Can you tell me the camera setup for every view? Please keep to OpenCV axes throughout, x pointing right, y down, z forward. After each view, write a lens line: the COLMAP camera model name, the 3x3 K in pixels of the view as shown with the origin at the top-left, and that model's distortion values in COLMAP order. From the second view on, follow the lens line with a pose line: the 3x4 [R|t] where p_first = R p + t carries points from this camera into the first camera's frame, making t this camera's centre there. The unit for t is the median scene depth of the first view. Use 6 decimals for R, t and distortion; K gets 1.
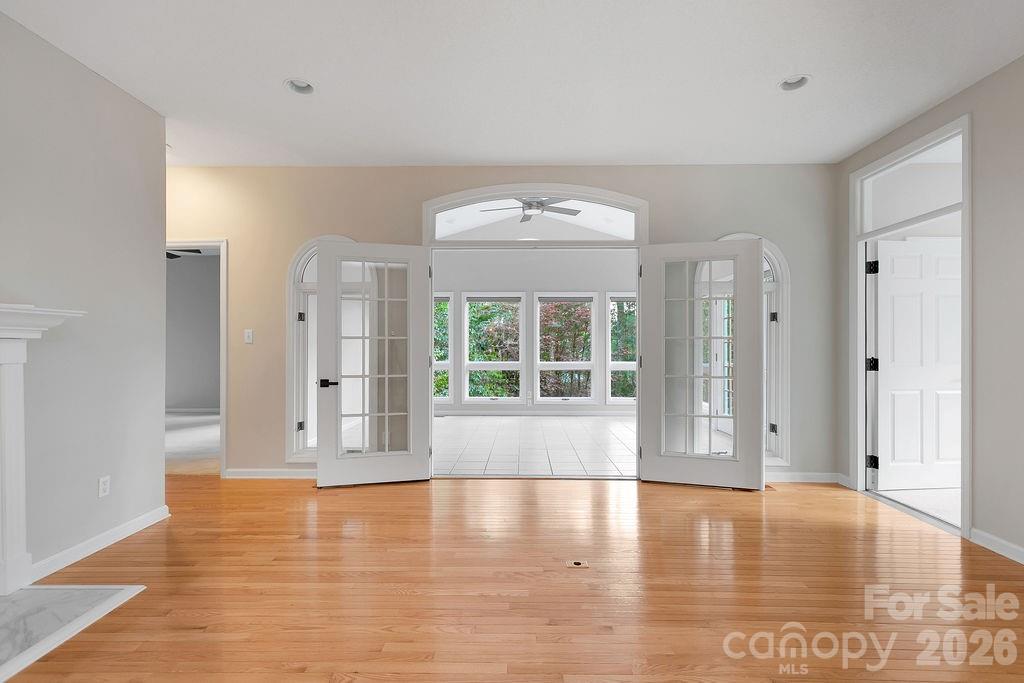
lens RADIAL K [[462.5, 0, 515.3], [0, 462.5, 344.3], [0, 0, 1]] dist [0.001319, -0.000166]
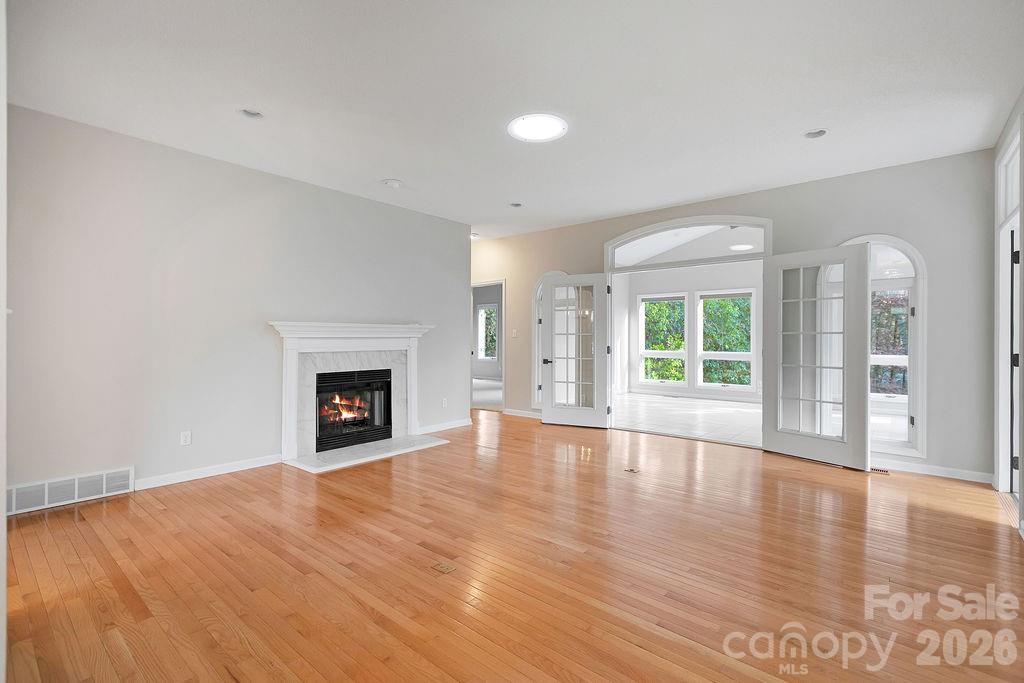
lens RADIAL K [[462.5, 0, 521.5], [0, 462.5, 337.5], [0, 0, 1]] dist [0.001319, -0.000166]
pose [[0.785919, 0.000776, -0.618329, 0.523544], [0.003197, 0.999981, 0.005319, -0.011192], [0.618321, -0.006157, 0.785902, -0.348939]]
